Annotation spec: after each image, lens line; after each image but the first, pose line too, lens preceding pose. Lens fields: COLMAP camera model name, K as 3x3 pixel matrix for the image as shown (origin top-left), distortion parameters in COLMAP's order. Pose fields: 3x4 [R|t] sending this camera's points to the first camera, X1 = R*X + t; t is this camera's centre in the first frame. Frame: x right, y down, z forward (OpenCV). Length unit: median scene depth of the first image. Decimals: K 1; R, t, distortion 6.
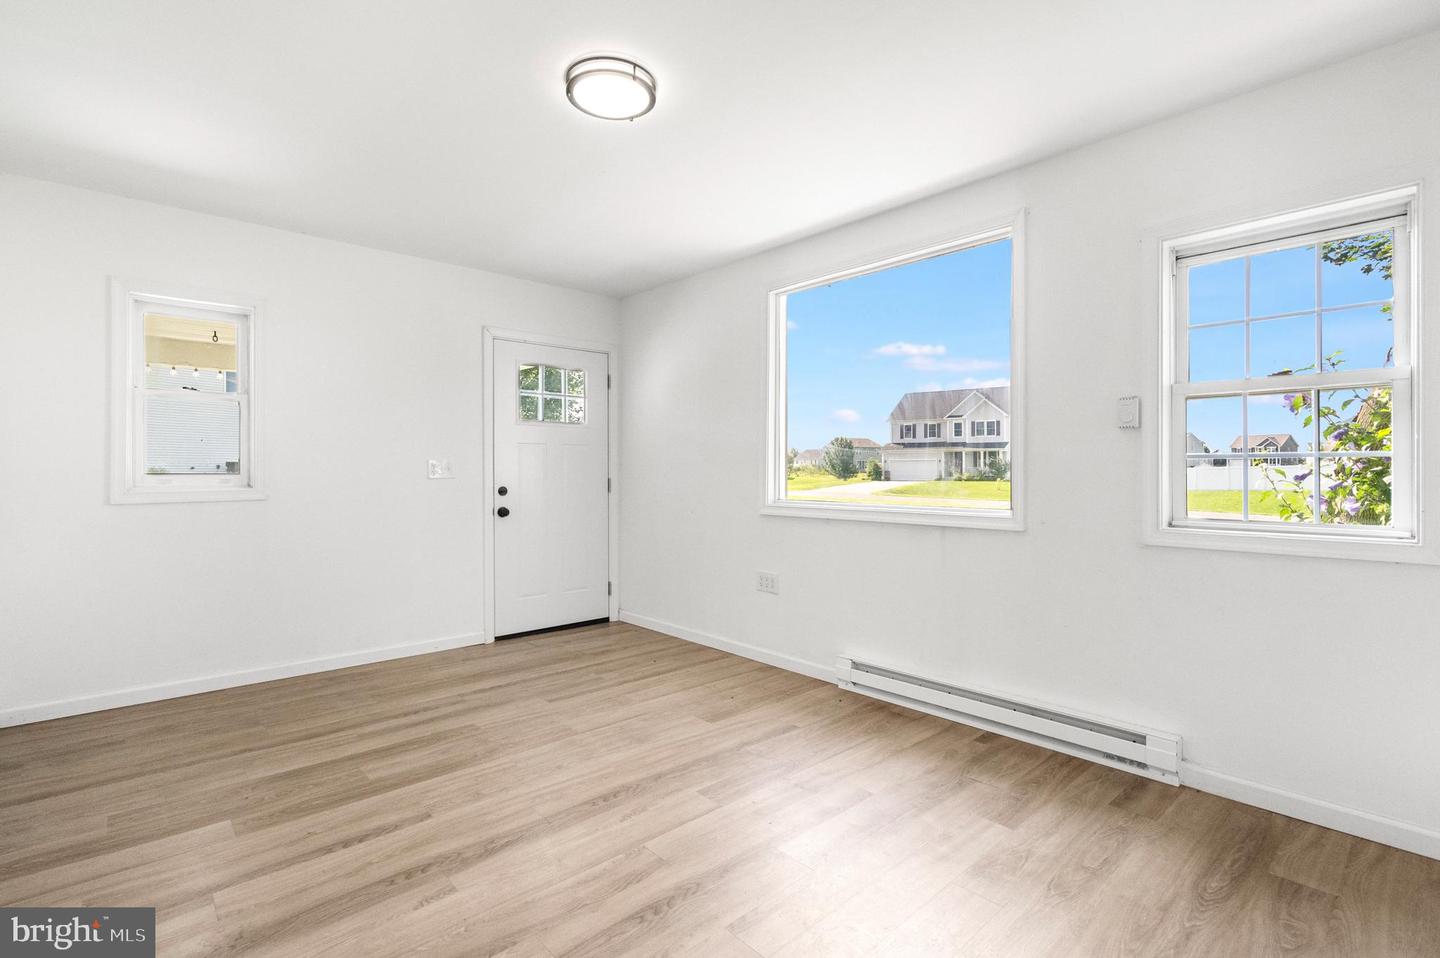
lens RADIAL K [[665.1, 0, 710.0], [0, 665.1, 468.4], [0, 0, 1]] dist [-0.004604, -0.000147]
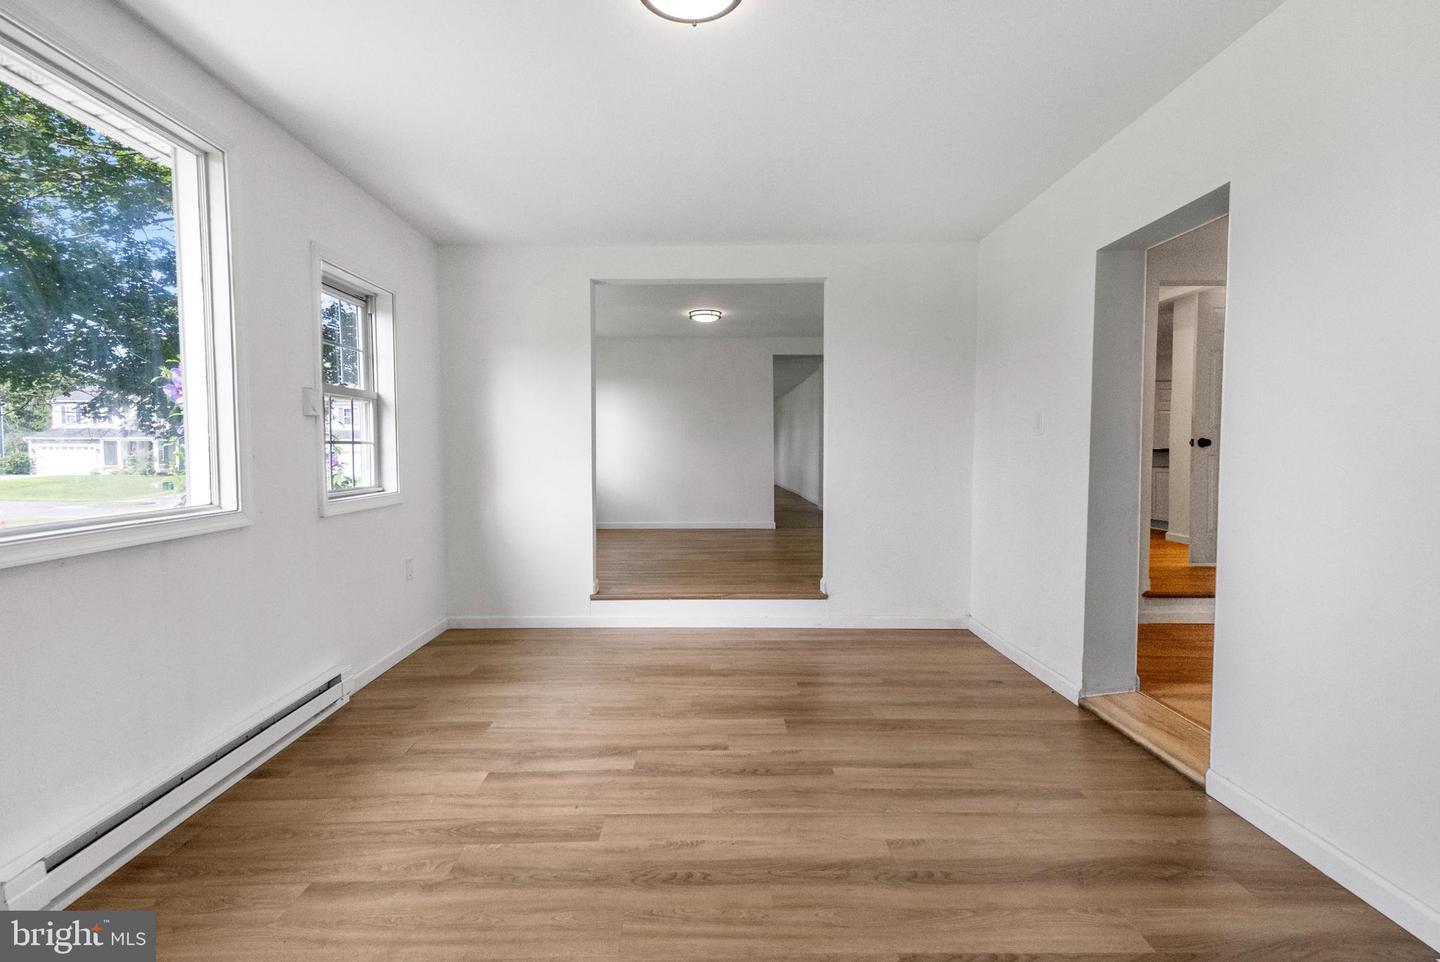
lens RADIAL K [[665.1, 0, 712.0], [0, 665.1, 480.4], [0, 0, 1]] dist [-0.004604, -0.000147]
pose [[-0.749081, -0.027763, 0.661897, -0.673290], [0.007682, 0.998690, 0.050584, -0.003211], [-0.662434, 0.042976, -0.747887, 1.529699]]
